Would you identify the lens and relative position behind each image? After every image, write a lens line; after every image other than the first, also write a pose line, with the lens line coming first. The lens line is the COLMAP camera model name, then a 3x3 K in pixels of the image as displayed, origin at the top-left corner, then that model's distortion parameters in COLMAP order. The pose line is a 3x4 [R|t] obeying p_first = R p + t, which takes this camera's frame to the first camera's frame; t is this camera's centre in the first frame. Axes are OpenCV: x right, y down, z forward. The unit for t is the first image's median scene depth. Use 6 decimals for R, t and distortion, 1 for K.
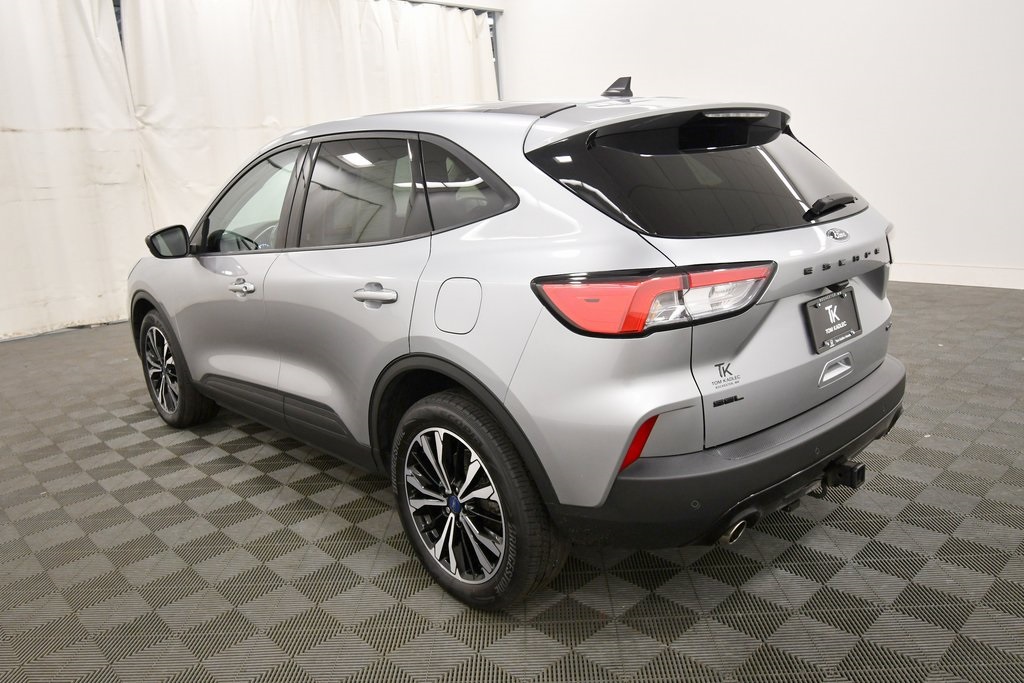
lens RADIAL K [[805.3, 0, 512.0], [0, 805.3, 341.5], [0, 0, 1]] dist [0.002275, -0.003545]
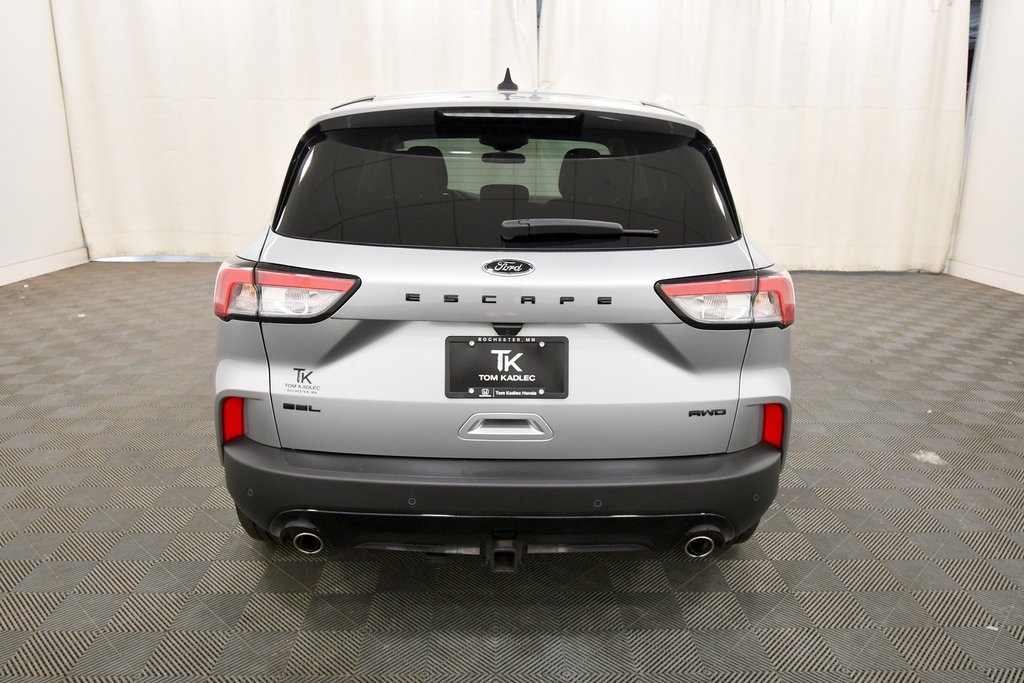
lens RADIAL K [[805.3, 0, 512.0], [0, 805.3, 341.5], [0, 0, 1]] dist [0.002275, -0.003545]
pose [[0.707114, 0.232636, -0.667736, 0.877998], [-0.210392, 0.970780, 0.115416, -0.138918], [0.675075, 0.058874, 0.735397, 0.362659]]
